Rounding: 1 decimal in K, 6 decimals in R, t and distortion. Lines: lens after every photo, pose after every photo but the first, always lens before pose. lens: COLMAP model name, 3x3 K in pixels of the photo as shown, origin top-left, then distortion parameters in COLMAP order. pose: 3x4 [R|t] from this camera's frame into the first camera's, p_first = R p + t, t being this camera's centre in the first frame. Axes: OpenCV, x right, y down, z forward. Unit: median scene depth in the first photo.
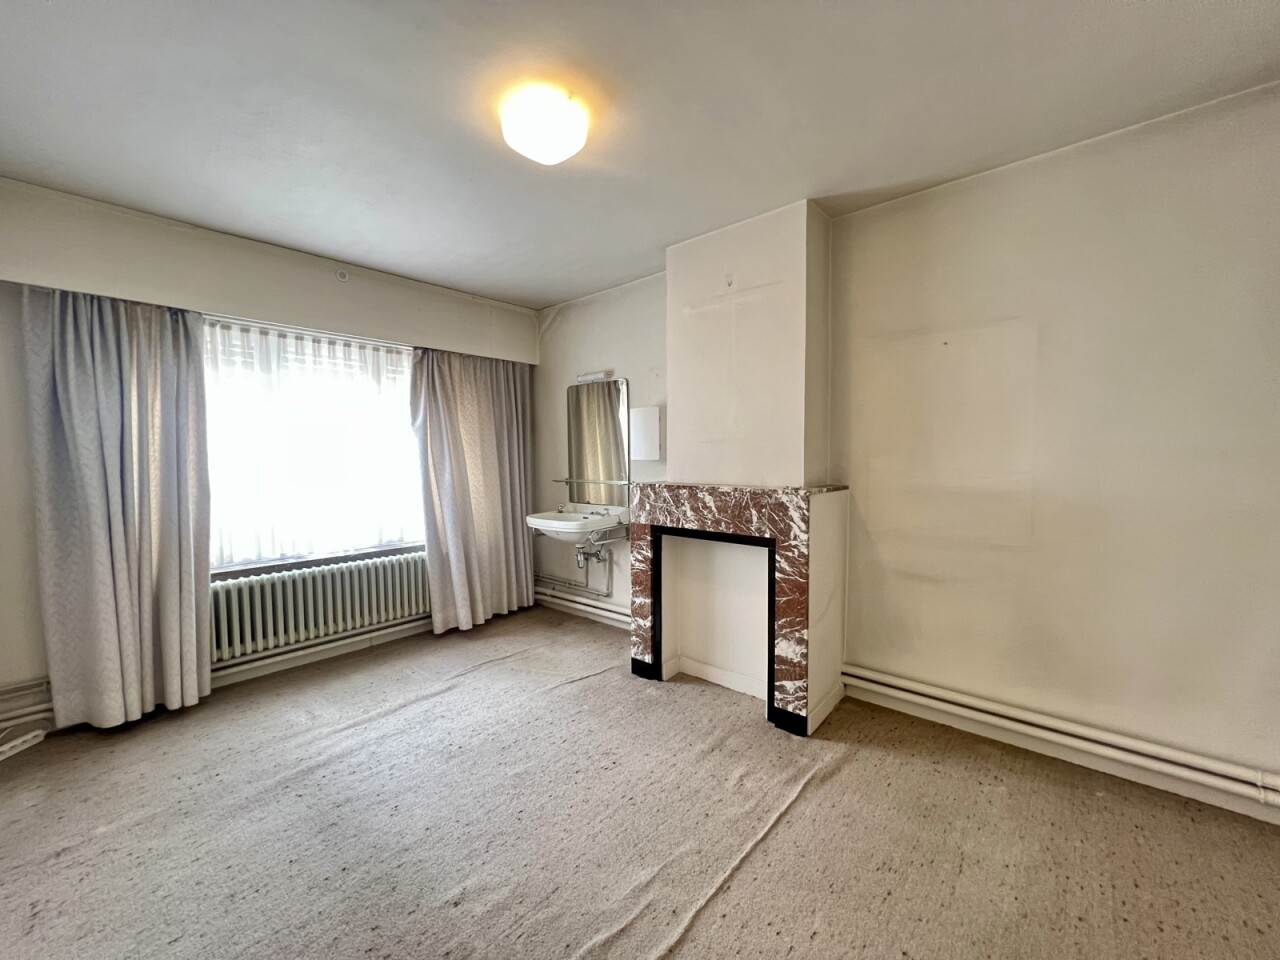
lens RADIAL K [[521.0, 0, 643.4], [0, 521.0, 476.5], [0, 0, 1]] dist [-0.000214, 0.001801]
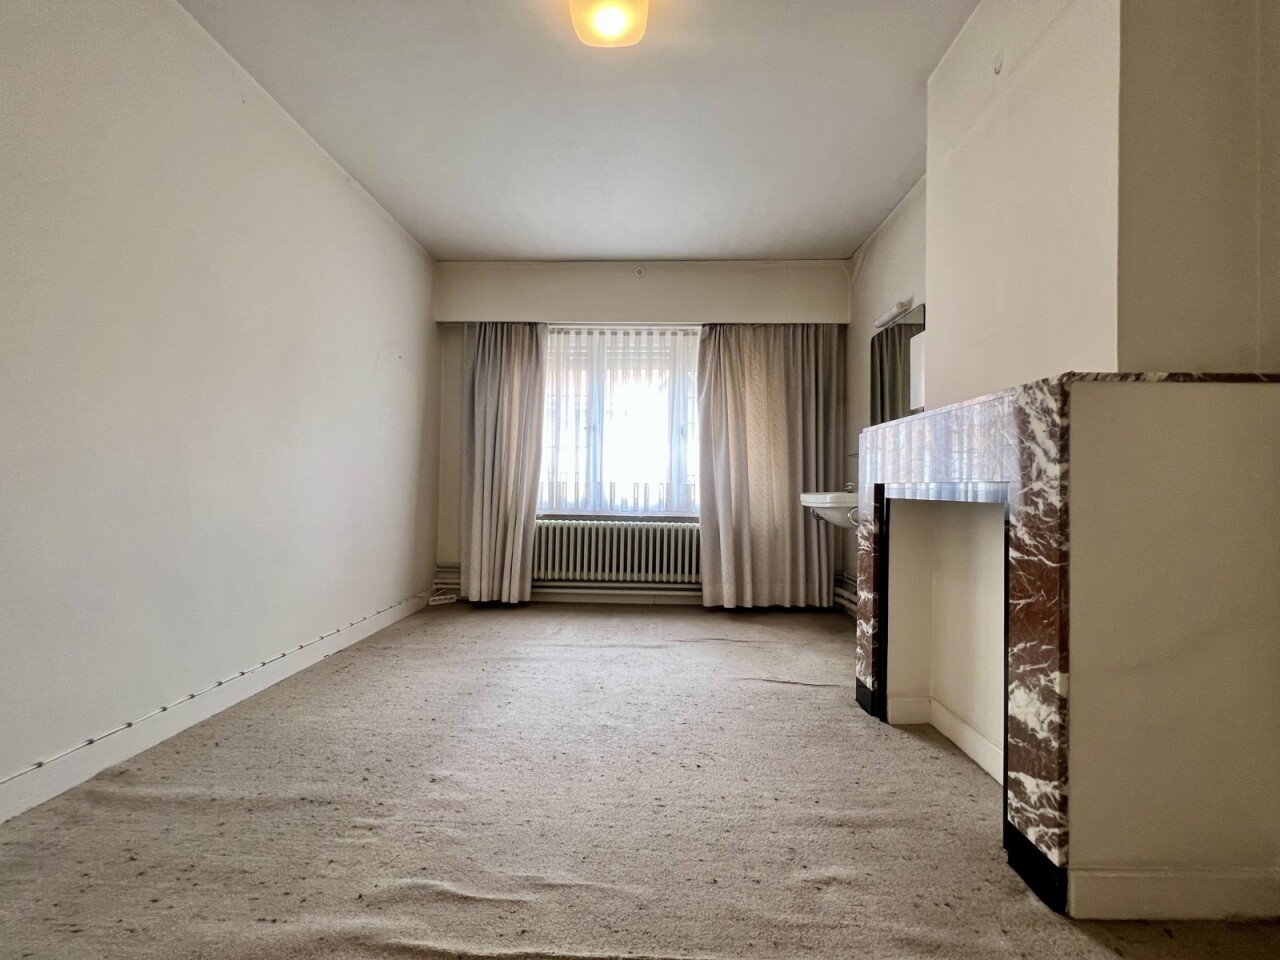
lens RADIAL K [[521.0, 0, 639.1], [0, 521.0, 480.3], [0, 0, 1]] dist [-0.000214, 0.001801]
pose [[0.626223, 0.004035, -0.779633, 0.425076], [-0.052951, 0.997898, -0.037368, 0.155946], [0.777843, 0.064683, 0.625121, 0.397042]]
